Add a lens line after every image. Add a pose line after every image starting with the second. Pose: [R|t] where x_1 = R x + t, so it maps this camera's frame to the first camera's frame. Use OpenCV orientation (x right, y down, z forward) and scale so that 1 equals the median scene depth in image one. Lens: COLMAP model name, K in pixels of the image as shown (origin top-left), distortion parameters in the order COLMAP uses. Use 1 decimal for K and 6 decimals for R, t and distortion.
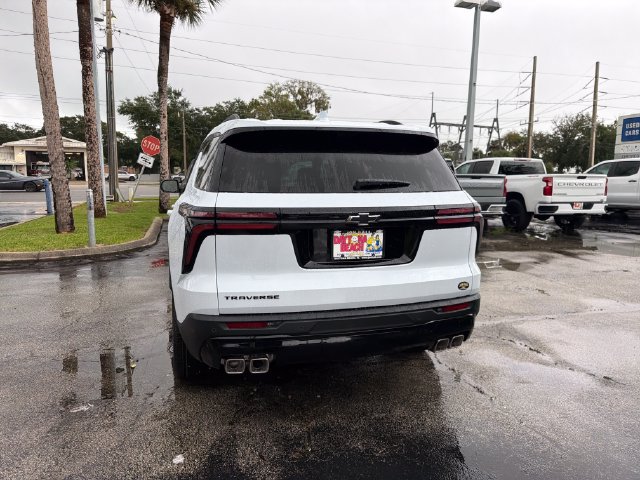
lens RADIAL K [[454.8, 0, 310.2], [0, 454.8, 238.6], [0, 0, 1]] dist [0.056373, -0.058095]
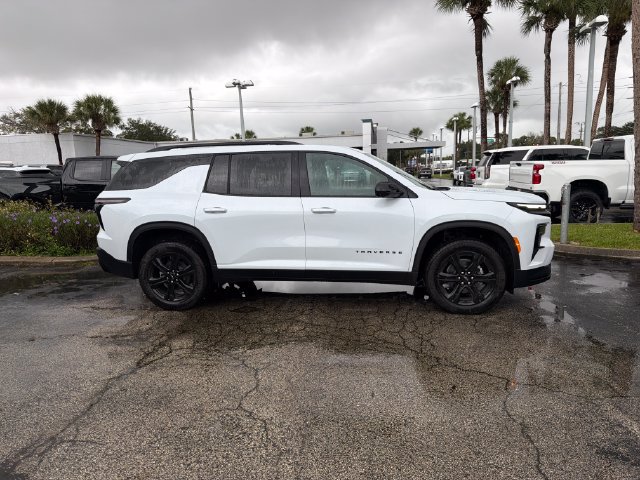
lens RADIAL K [[454.8, 0, 310.2], [0, 454.8, 238.6], [0, 0, 1]] dist [0.056373, -0.058095]
pose [[-0.402628, 0.142288, -0.904237, 1.743929], [-0.101402, 0.974832, 0.198547, -0.375382], [0.909730, 0.171632, -0.378067, 2.563070]]
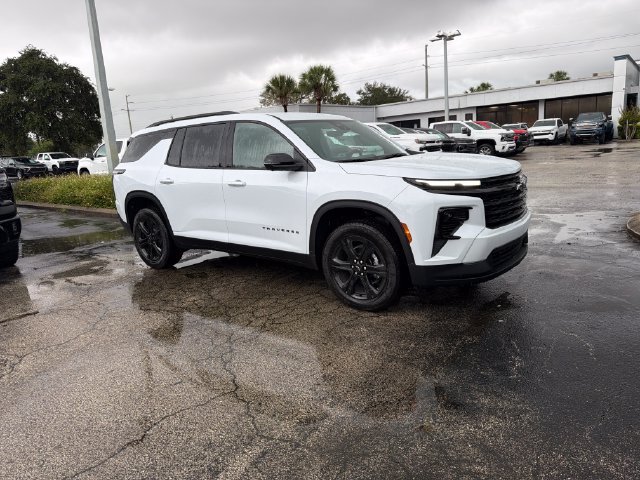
lens RADIAL K [[448.0, 0, 310.0], [0, 448.0, 237.9], [0, 0, 1]] dist [0.052313, -0.044114]
pose [[-0.801802, 0.171819, -0.572356, 0.931080], [-0.021381, 0.948913, 0.314812, -0.476872], [0.597207, 0.264654, -0.757167, 3.389665]]
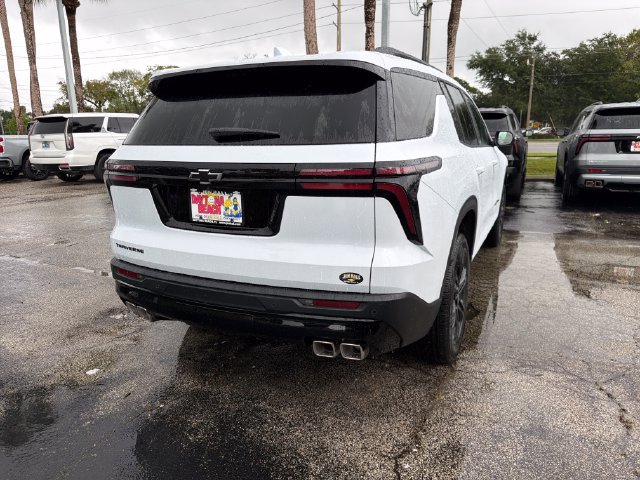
lens RADIAL K [[454.8, 0, 310.2], [0, 454.8, 238.6], [0, 0, 1]] dist [0.056373, -0.058095]
pose [[0.750657, 0.131683, -0.647436, 0.734878], [-0.071605, 0.990379, 0.118414, -0.038321], [0.656800, -0.042529, 0.752864, 0.417454]]
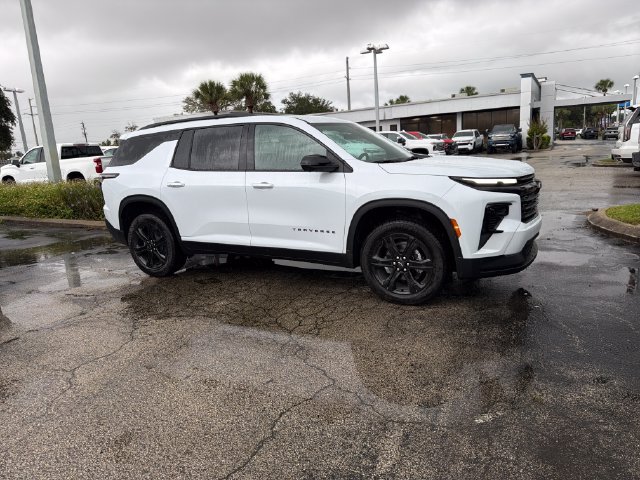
lens RADIAL K [[449.2, 0, 308.4], [0, 449.2, 243.0], [0, 0, 1]] dist [0.078250, -0.093021]
pose [[-0.692977, 0.187180, -0.696237, 1.233903], [-0.044641, 0.952716, 0.300565, -0.444494], [0.719576, 0.239366, -0.651855, 3.175276]]
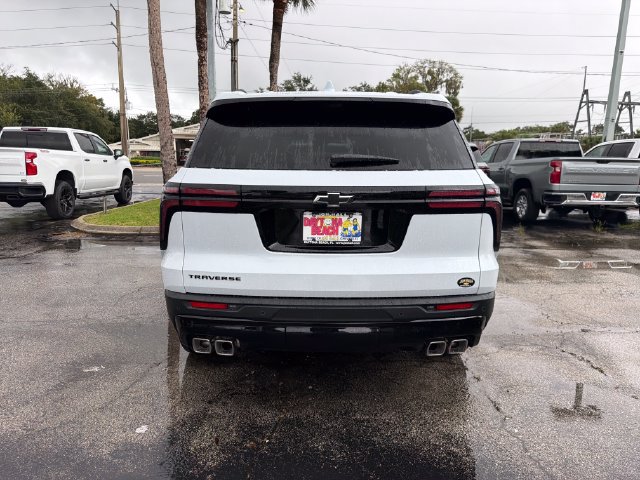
lens RADIAL K [[455.5, 0, 309.0], [0, 455.5, 241.4], [0, 0, 1]] dist [0.052341, -0.059144]
pose [[0.962935, 0.049940, -0.265070, 0.273669], [-0.040285, 0.998316, 0.041743, 0.003436], [0.266709, -0.029518, 0.963325, 0.104645]]
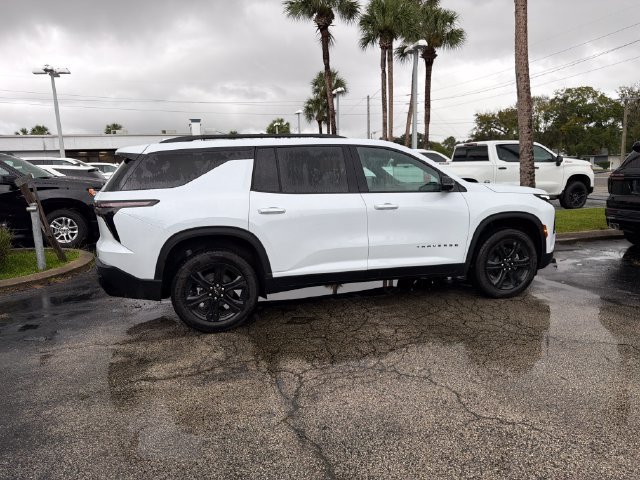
lens RADIAL K [[454.8, 0, 310.2], [0, 454.8, 238.6], [0, 0, 1]] dist [0.056373, -0.058095]
pose [[-0.003548, 0.149454, -0.988762, 1.817320], [-0.111762, 0.982515, 0.148911, -0.247242], [0.993729, 0.111034, 0.013217, 1.670439]]
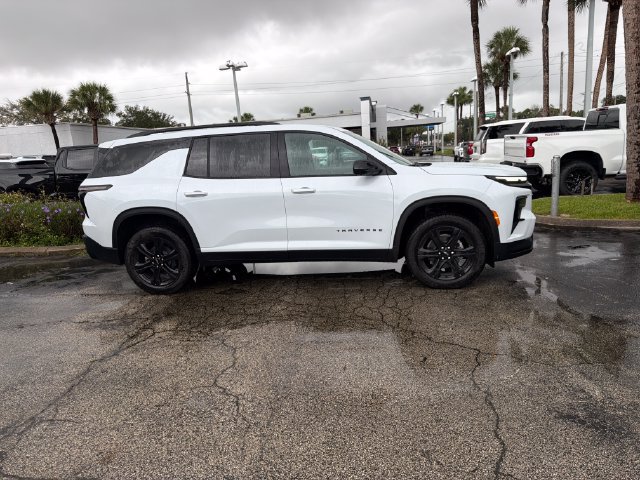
lens RADIAL K [[455.5, 0, 309.0], [0, 455.5, 241.4], [0, 0, 1]] dist [0.052341, -0.059144]
pose [[-0.407475, 0.195926, -0.891951, 1.720456], [-0.066190, 0.967809, 0.242827, -0.376872], [0.910814, 0.157985, -0.381389, 2.647048]]
